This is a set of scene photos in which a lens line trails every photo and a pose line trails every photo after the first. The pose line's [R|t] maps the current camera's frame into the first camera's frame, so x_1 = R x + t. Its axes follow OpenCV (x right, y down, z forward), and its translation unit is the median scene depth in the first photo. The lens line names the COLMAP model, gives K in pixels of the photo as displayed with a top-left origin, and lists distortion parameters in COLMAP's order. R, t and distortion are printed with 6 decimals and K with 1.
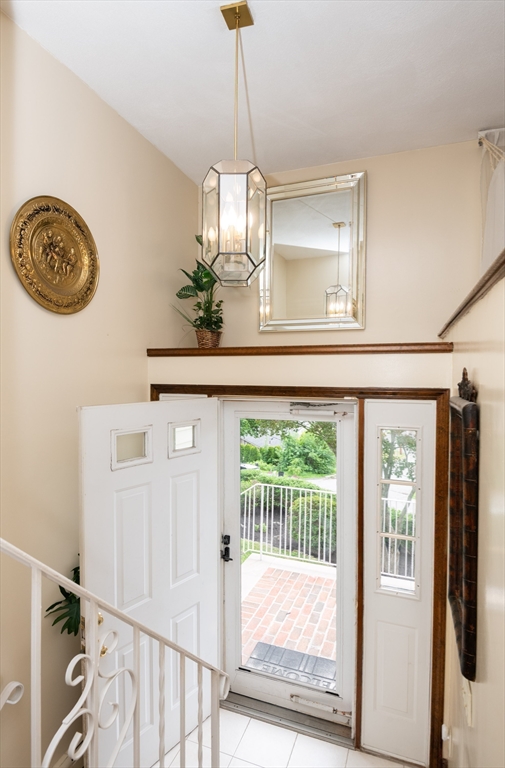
lens RADIAL K [[415.4, 0, 252.5], [0, 415.4, 384.0], [0, 0, 1]] dist [-0.003321, -0.002579]
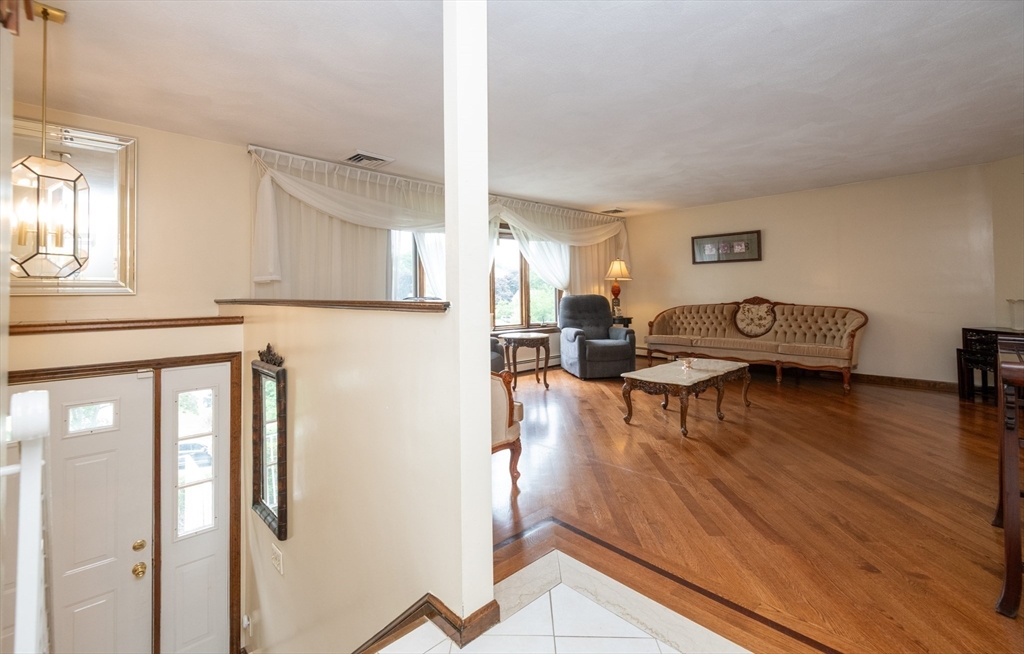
lens RADIAL K [[451.0, 0, 513.5], [0, 451.0, 284.8], [0, 0, 1]] dist [-0.000292, -0.000278]
pose [[0.428306, 0.009882, 0.903580, -0.444978], [0.037493, 0.998885, -0.028696, -0.126631], [-0.902856, 0.046169, 0.427458, -0.392773]]
